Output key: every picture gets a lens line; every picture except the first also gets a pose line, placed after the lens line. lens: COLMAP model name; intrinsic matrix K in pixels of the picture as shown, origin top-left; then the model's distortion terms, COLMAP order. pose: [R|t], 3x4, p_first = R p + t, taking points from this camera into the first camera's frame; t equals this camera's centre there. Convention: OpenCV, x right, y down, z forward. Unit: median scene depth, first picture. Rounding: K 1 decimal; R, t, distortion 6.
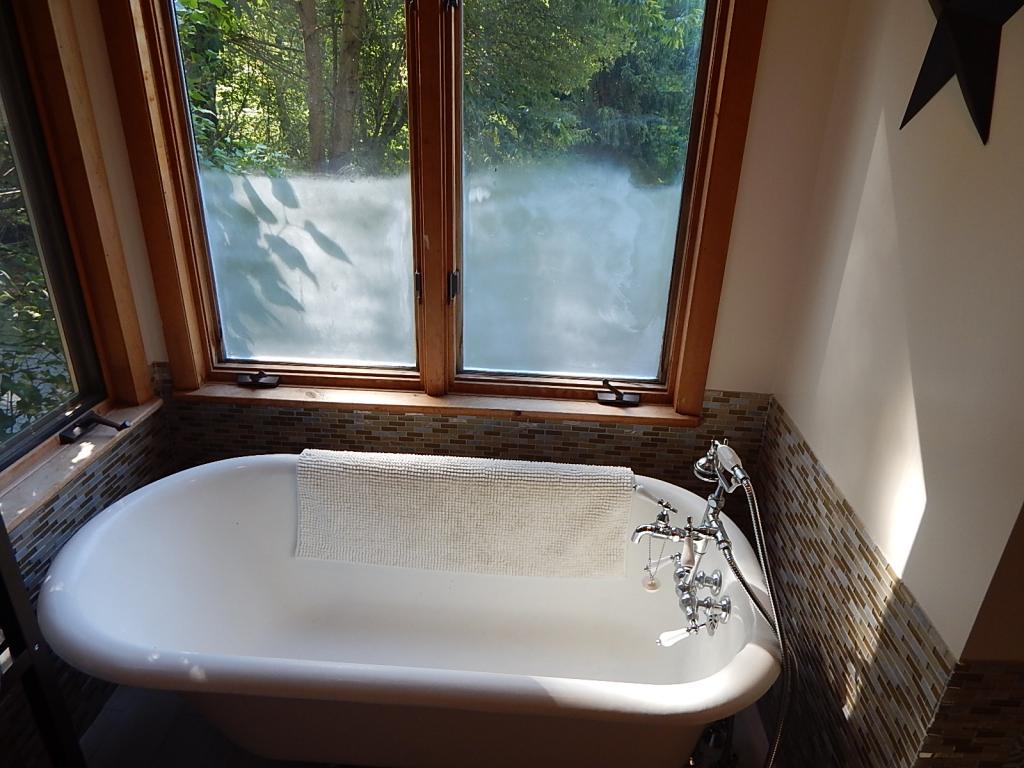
lens RADIAL K [[671.4, 0, 517.2], [0, 671.4, 385.1], [0, 0, 1]] dist [0.004069, -0.007290]
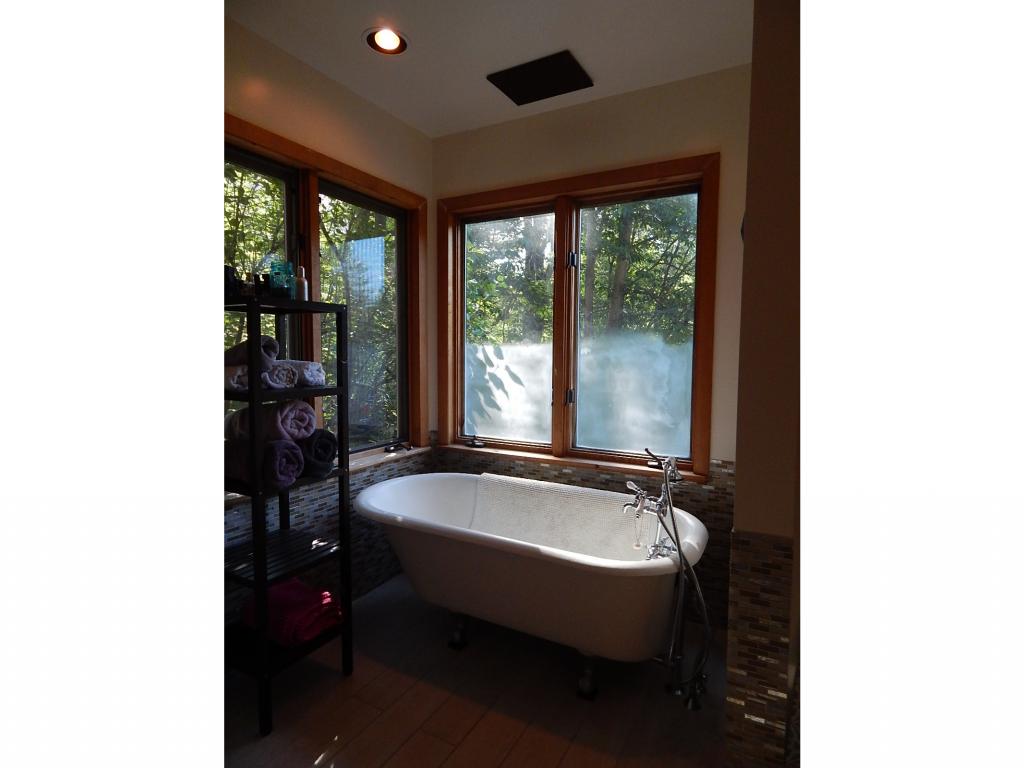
lens RADIAL K [[500.4, 0, 512.6], [0, 500.4, 384.2], [0, 0, 1]] dist [-0.012347, -0.001367]
pose [[0.899581, 0.003360, -0.436741, 0.372065], [-0.161422, 0.931723, -0.325323, 0.302982], [0.405829, 0.363154, 0.838703, -0.263800]]
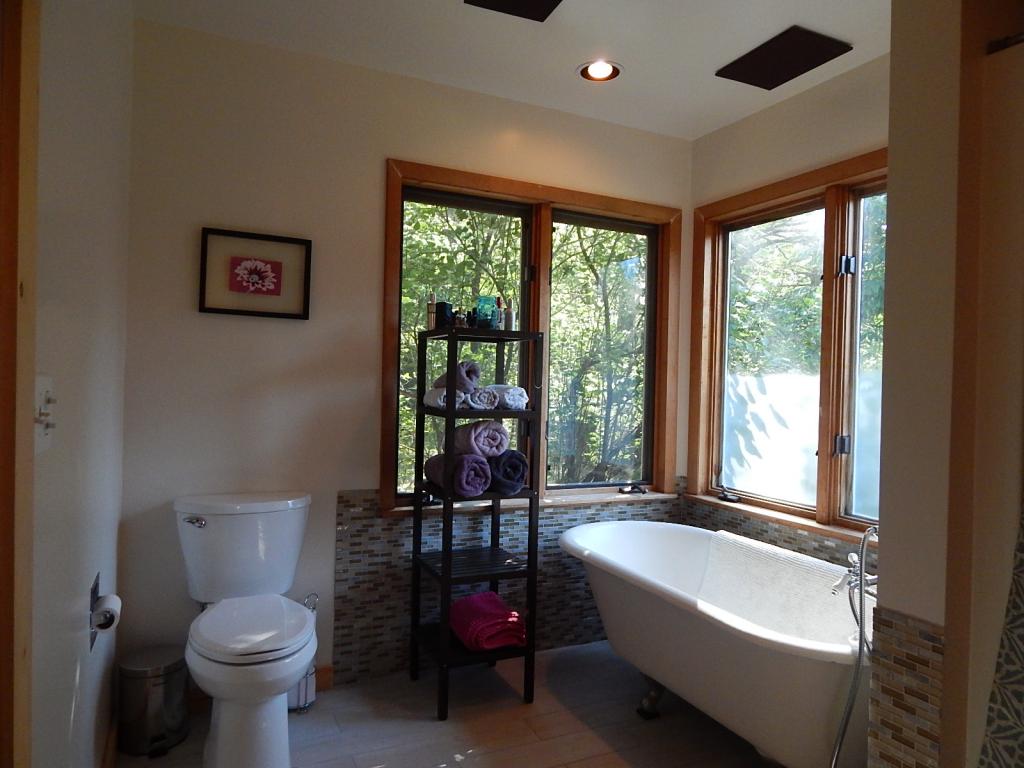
lens RADIAL K [[671.4, 0, 512.3], [0, 671.4, 383.4], [0, 0, 1]] dist [0.004069, -0.007290]
pose [[0.479047, -0.014498, -0.877670, 0.816171], [-0.378042, 0.898977, -0.221191, 0.311378], [0.792211, 0.437757, 0.425171, -0.219310]]
